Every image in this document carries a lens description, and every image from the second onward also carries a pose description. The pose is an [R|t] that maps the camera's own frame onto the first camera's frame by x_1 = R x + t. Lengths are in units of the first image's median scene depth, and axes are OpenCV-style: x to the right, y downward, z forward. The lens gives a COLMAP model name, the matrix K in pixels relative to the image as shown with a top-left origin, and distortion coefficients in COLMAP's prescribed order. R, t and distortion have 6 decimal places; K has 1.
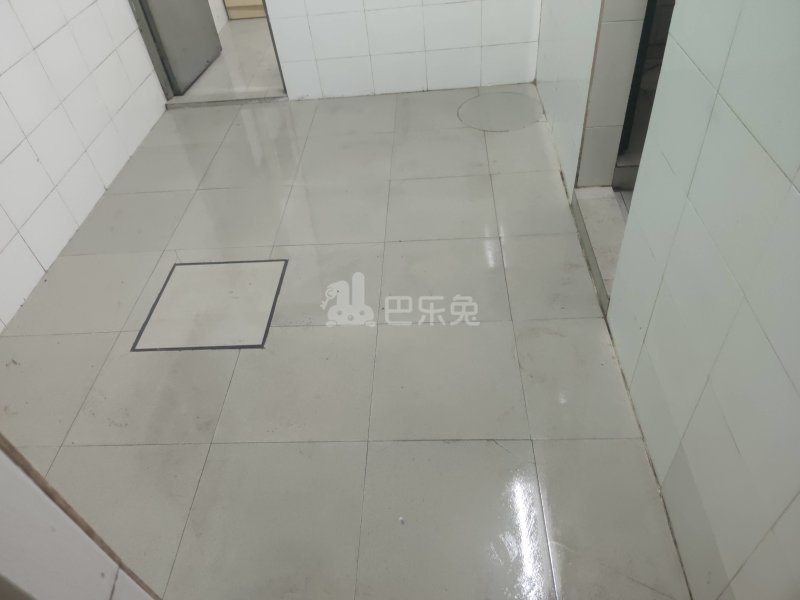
lens RADIAL K [[593.7, 0, 414.0], [0, 593.7, 301.9], [0, 0, 1]] dist [0.083119, -0.125538]
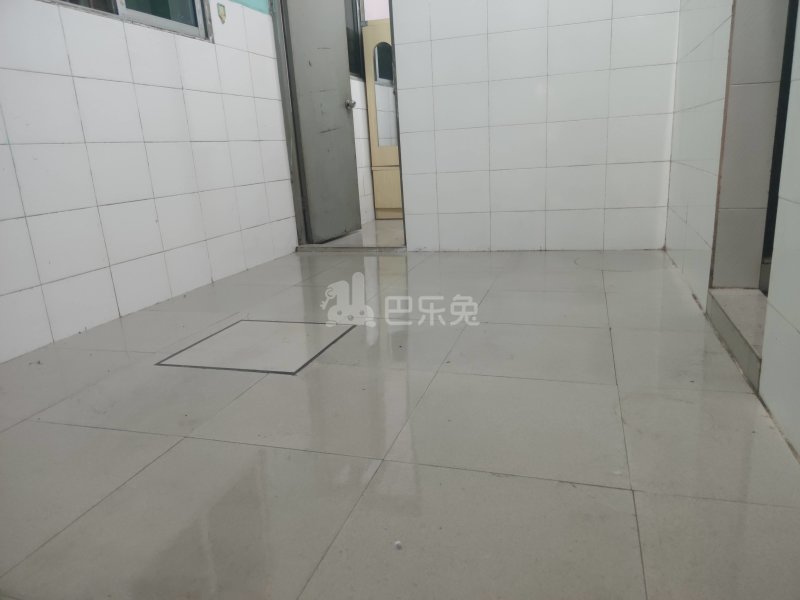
lens RADIAL K [[593.7, 0, 414.0], [0, 593.7, 301.9], [0, 0, 1]] dist [0.083119, -0.125538]
pose [[0.966458, 0.088875, -0.240957, 0.076970], [-0.192580, 0.871516, -0.450970, 0.269848], [0.169918, 0.482247, 0.859399, 0.229730]]
